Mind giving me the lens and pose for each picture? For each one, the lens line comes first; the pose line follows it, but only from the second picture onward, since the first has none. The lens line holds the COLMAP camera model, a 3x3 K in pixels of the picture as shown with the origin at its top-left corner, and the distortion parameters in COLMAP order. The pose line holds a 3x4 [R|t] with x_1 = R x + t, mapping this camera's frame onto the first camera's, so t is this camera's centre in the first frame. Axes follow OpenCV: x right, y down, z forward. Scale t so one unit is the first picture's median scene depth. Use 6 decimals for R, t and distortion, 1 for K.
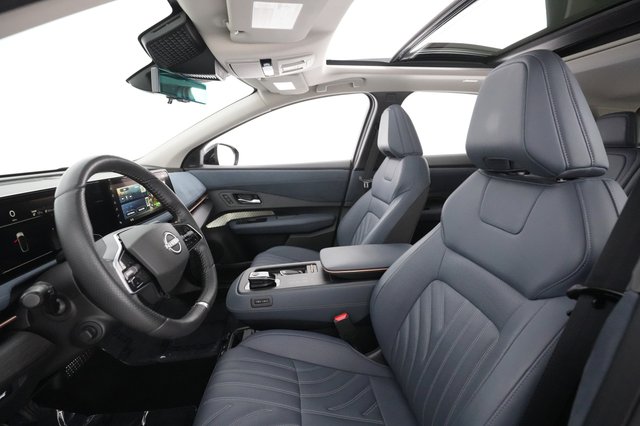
lens RADIAL K [[302.9, 0, 320.0], [0, 302.9, 213.0], [0, 0, 1]] dist [-0.000664, -0.000103]
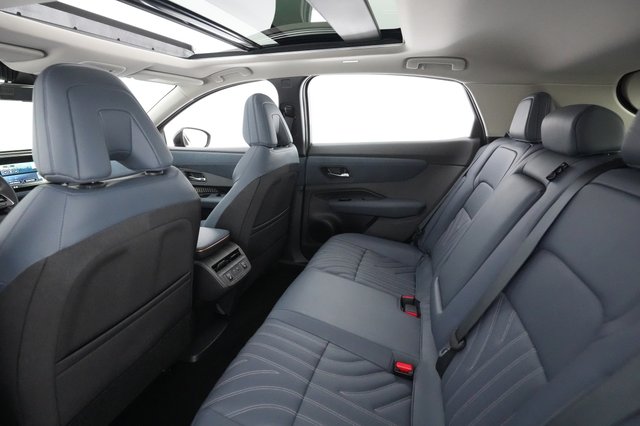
lens RADIAL K [[302.9, 0, 320.0], [0, 302.9, 213.0], [0, 0, 1]] dist [-0.000664, -0.000103]
pose [[0.903138, 0.126226, -0.410375, 0.642181], [-0.088183, 0.989964, 0.110429, -0.074540], [0.420196, -0.063545, 0.905206, 0.116141]]
